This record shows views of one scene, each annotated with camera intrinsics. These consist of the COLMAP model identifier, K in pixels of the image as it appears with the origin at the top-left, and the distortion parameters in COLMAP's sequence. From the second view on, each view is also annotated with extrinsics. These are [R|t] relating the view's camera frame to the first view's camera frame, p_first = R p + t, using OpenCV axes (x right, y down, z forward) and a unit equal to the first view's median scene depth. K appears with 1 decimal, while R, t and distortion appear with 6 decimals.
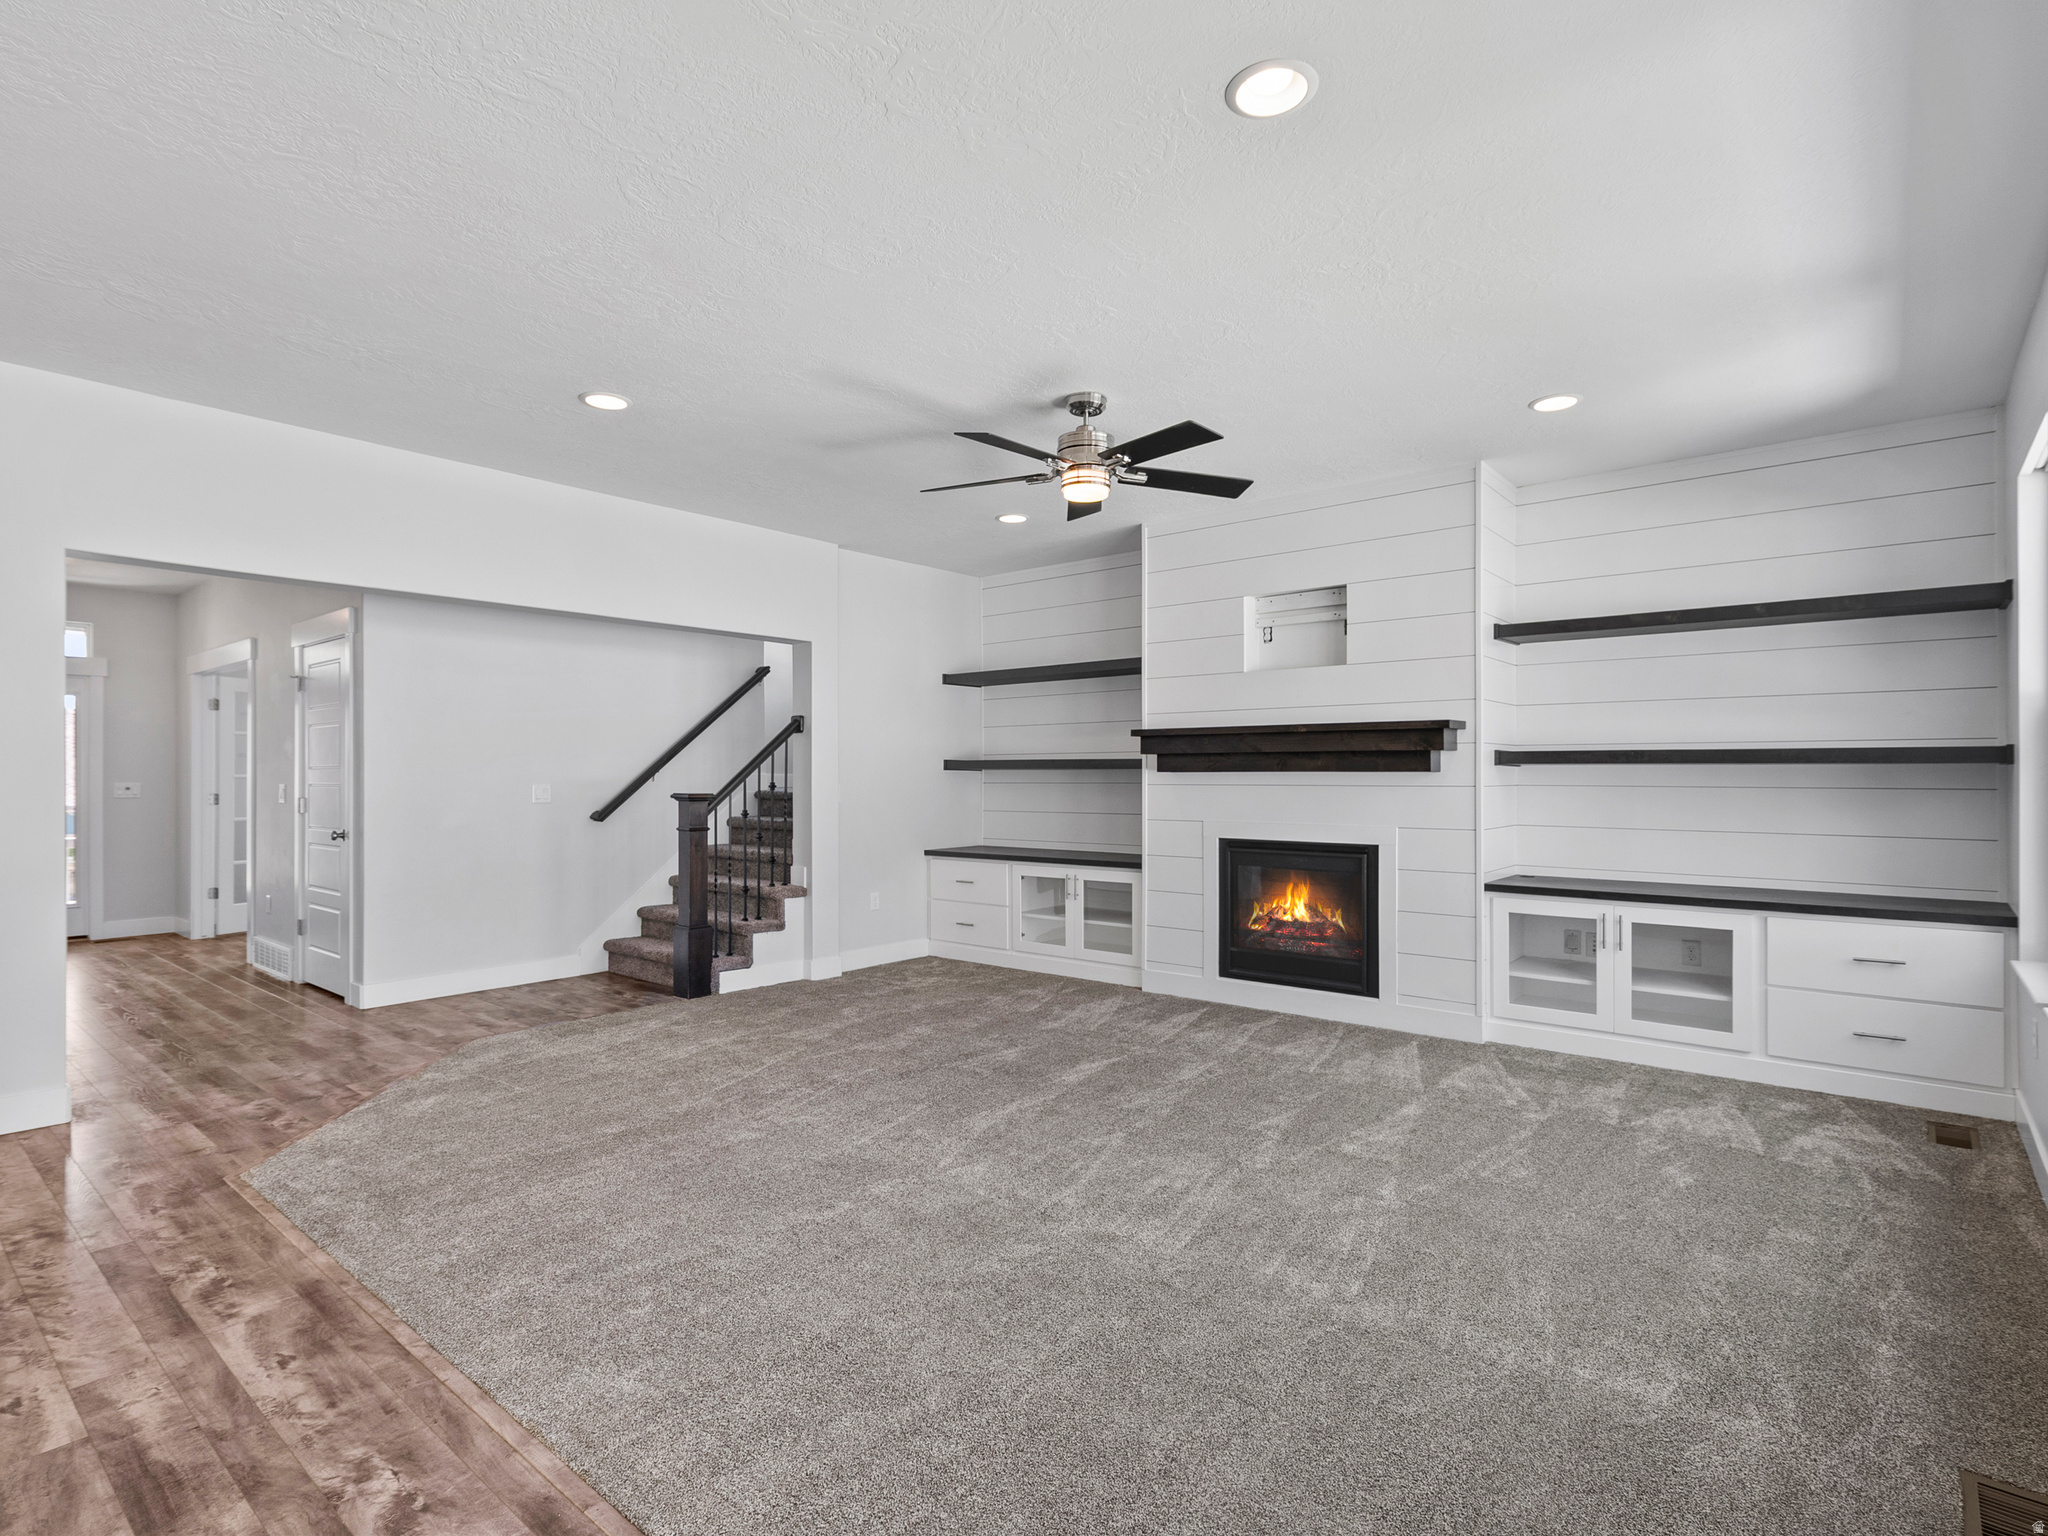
lens RADIAL K [[1033.3, 0, 1022.0], [0, 1033.3, 775.7], [0, 0, 1]] dist [-0.005289, 0.001901]
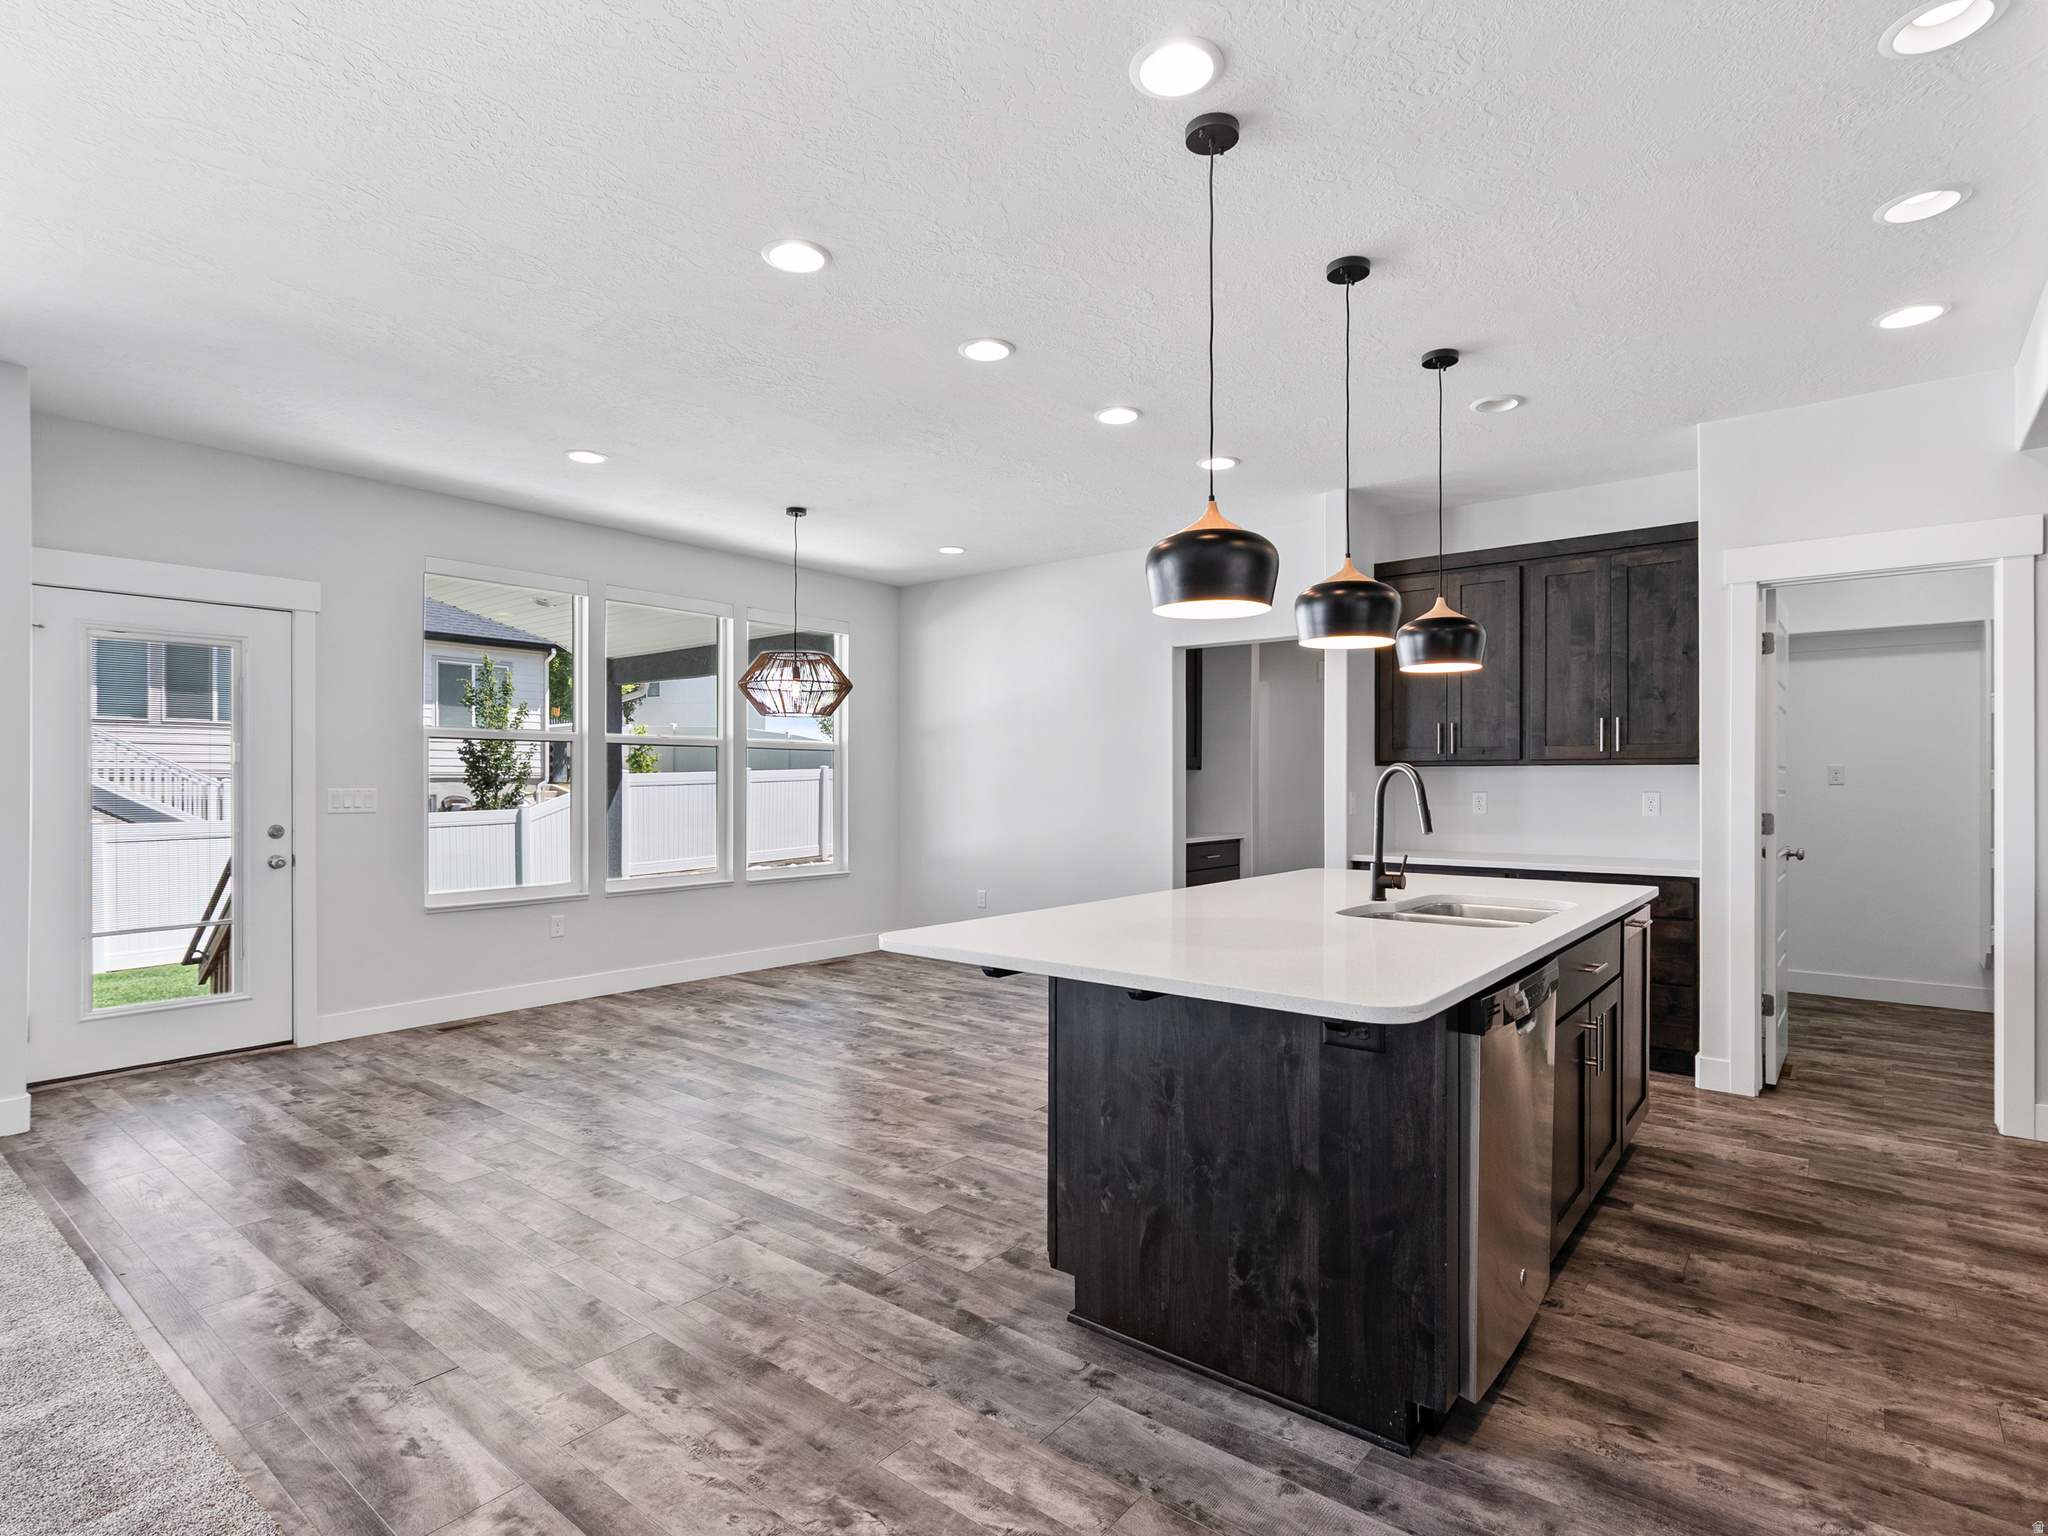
lens RADIAL K [[1040.4, 0, 1022.3], [0, 1040.4, 779.7], [0, 0, 1]] dist [-0.004248, 0.001999]
pose [[-0.999786, 0.000440, -0.020699, -0.551976], [0.000528, 0.999991, -0.004262, 0.003217], [0.020697, -0.004272, -0.999777, 0.860007]]
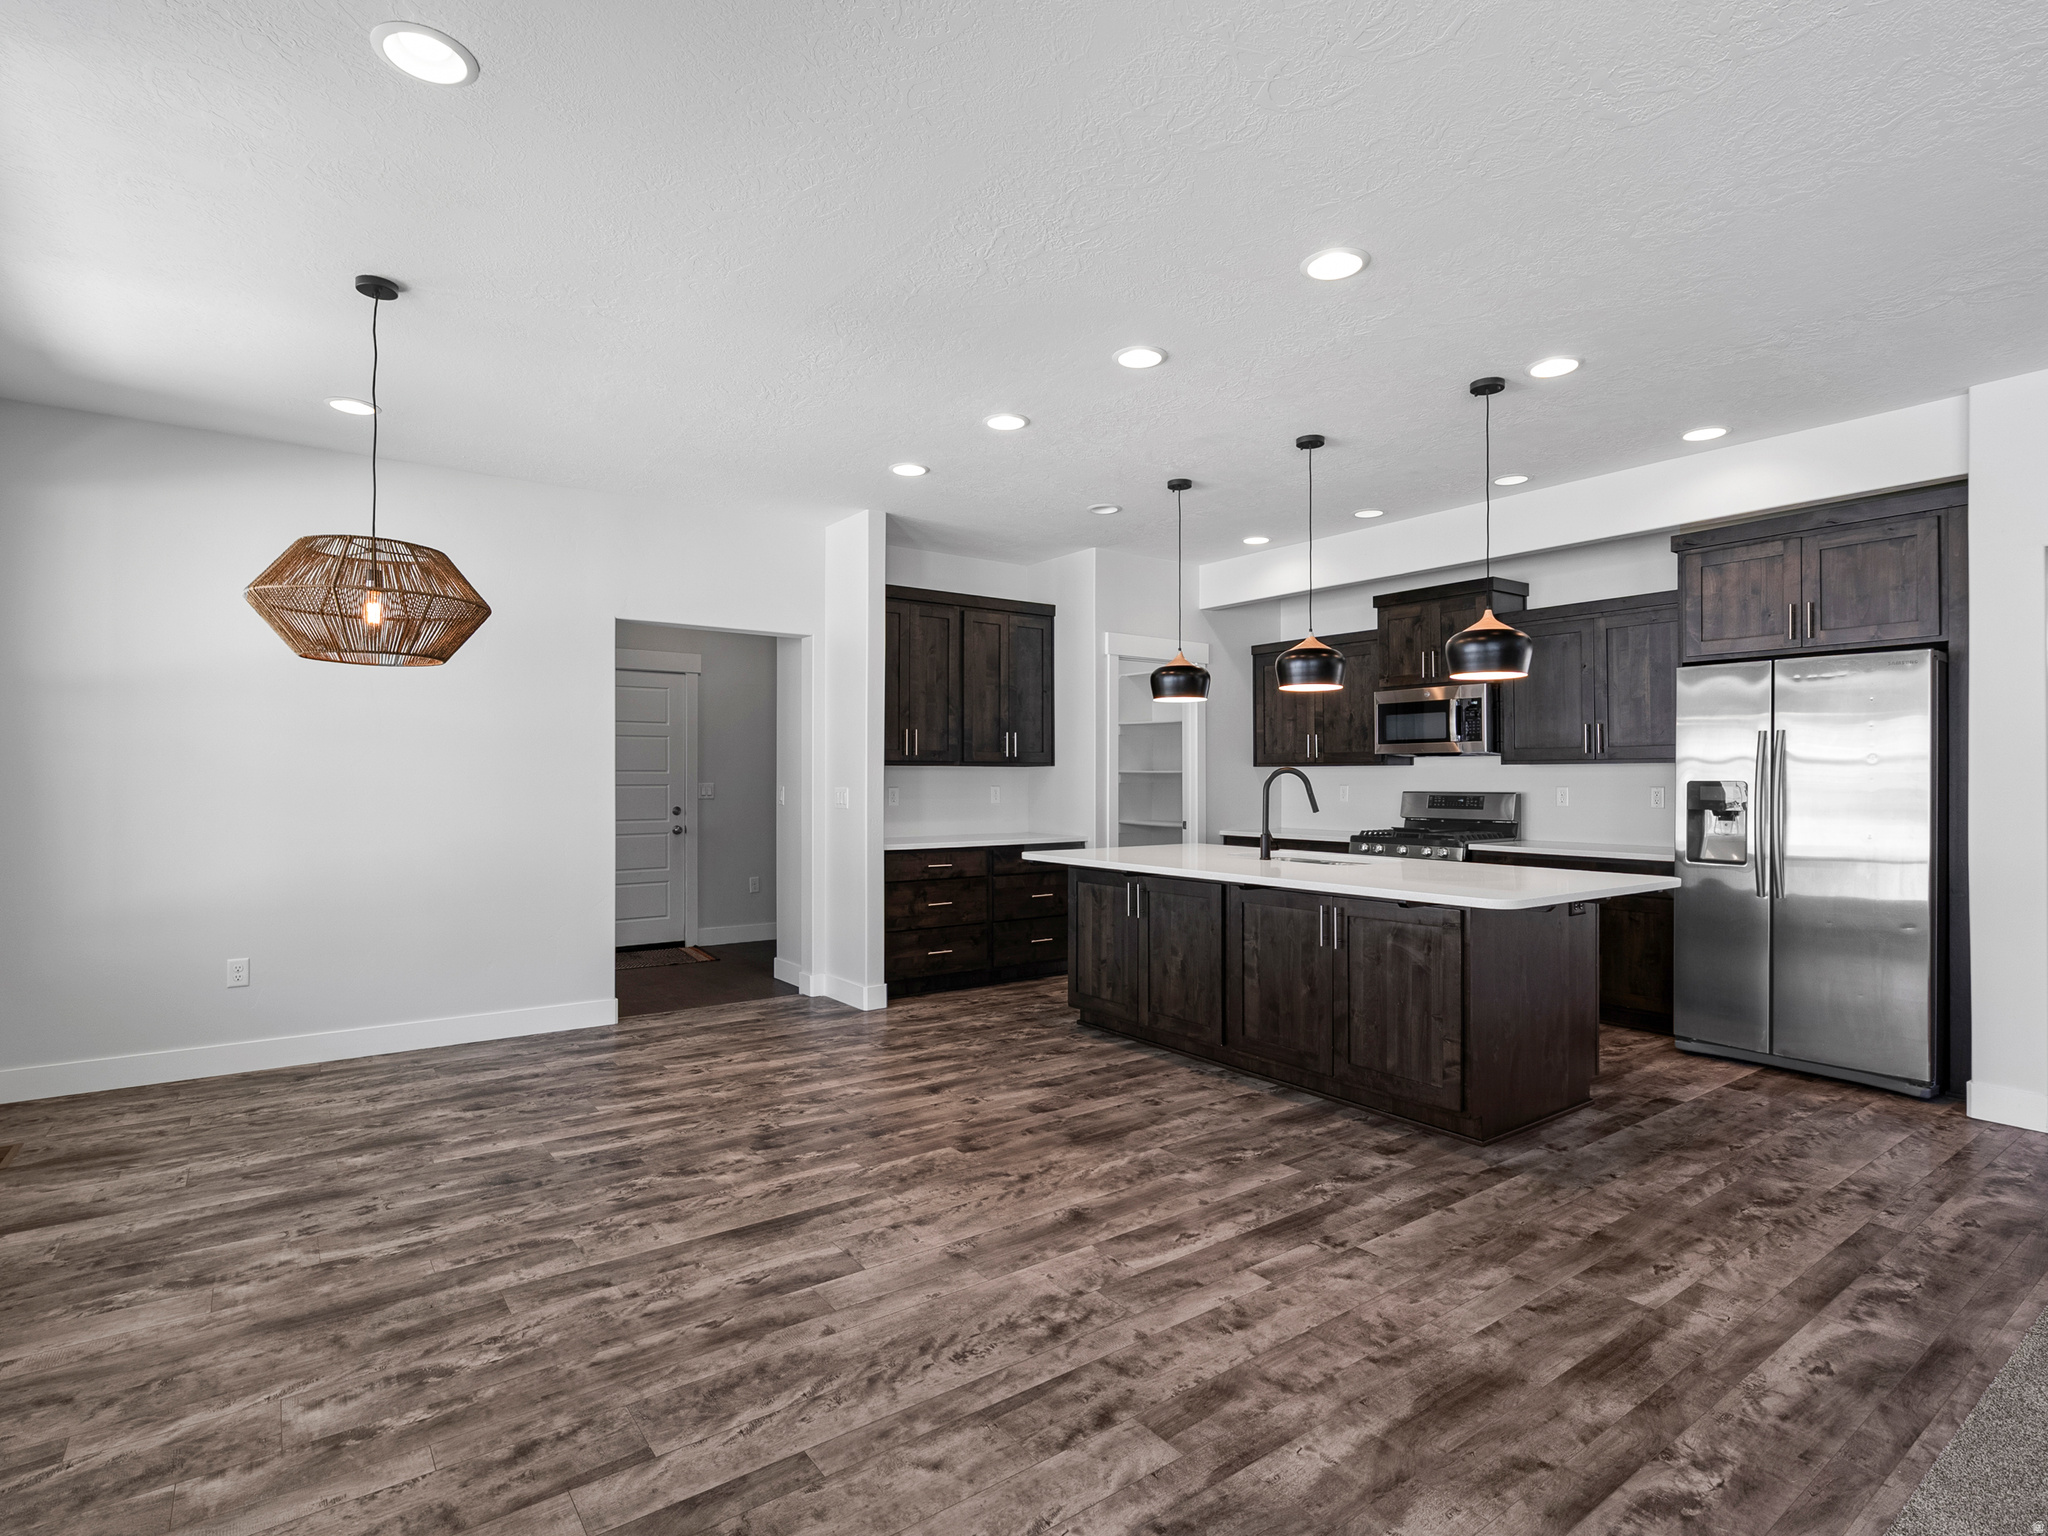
lens RADIAL K [[1033.3, 0, 1022.0], [0, 1033.3, 775.7], [0, 0, 1]] dist [-0.005289, 0.001901]
pose [[-0.238211, -0.002291, -0.971211, 0.193479], [0.000594, 0.999997, -0.002505, 0.000558], [0.971213, -0.001173, -0.238209, 0.223881]]
